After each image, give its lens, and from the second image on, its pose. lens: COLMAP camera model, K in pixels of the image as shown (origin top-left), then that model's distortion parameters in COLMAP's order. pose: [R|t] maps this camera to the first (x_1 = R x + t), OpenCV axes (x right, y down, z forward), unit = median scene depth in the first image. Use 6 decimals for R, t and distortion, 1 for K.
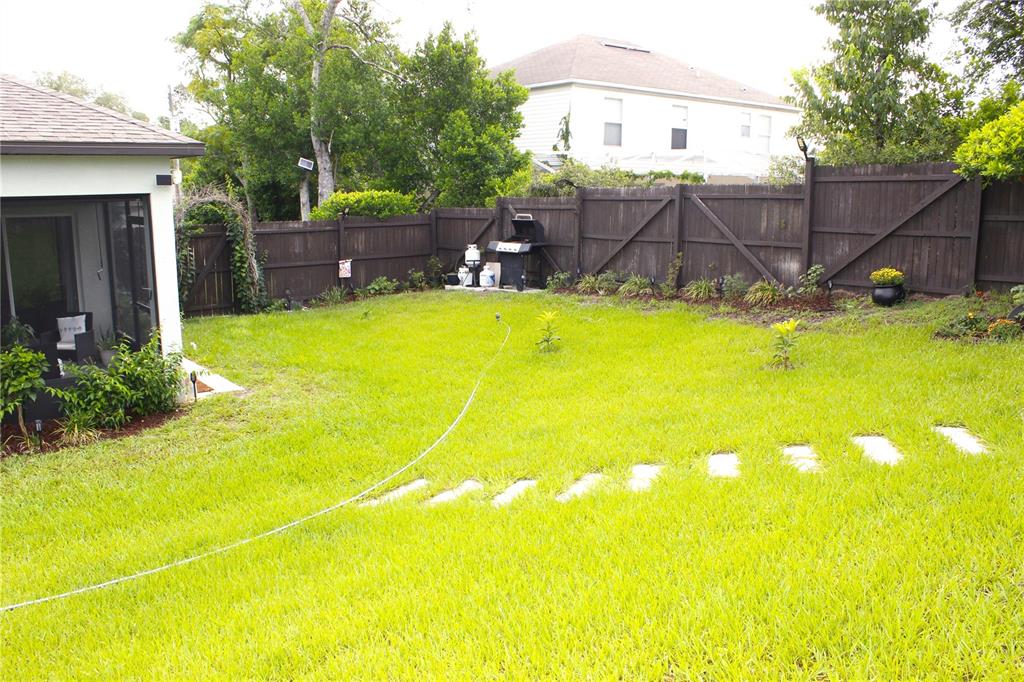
lens RADIAL K [[851.0, 0, 509.4], [0, 851.0, 353.0], [0, 0, 1]] dist [-0.166442, 0.155558]
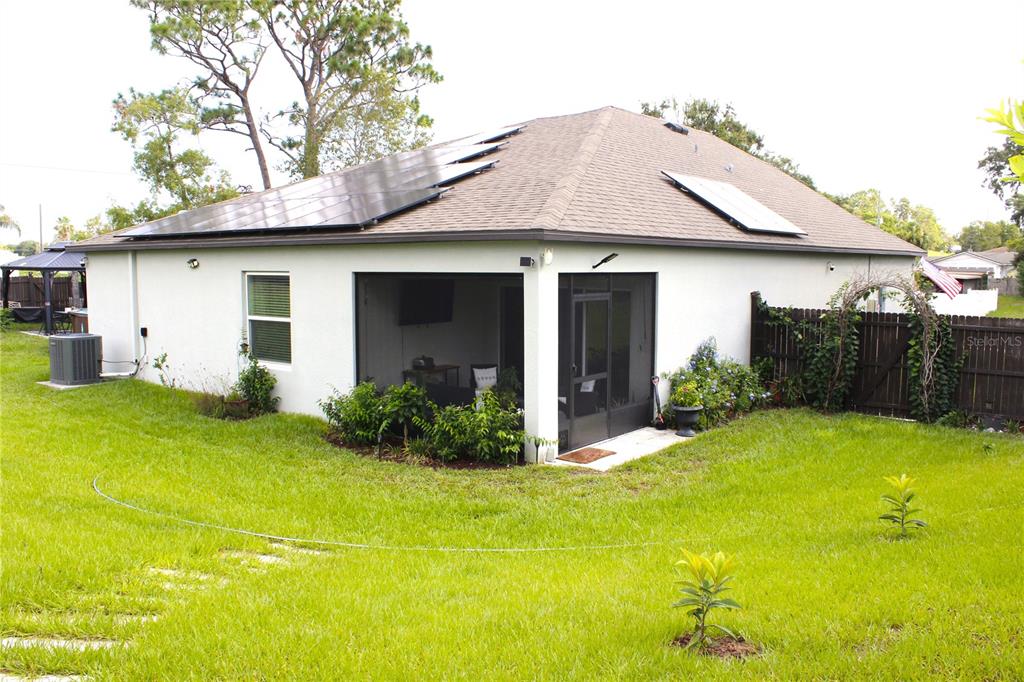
lens RADIAL K [[868.0, 0, 511.3], [0, 868.0, 341.5], [0, 0, 1]] dist [-0.105834, 0.003999]
pose [[0.176447, 0.088118, -0.980358, 0.758502], [-0.190559, 0.980200, 0.053806, -0.165174], [0.965688, 0.177322, 0.189745, 0.789176]]
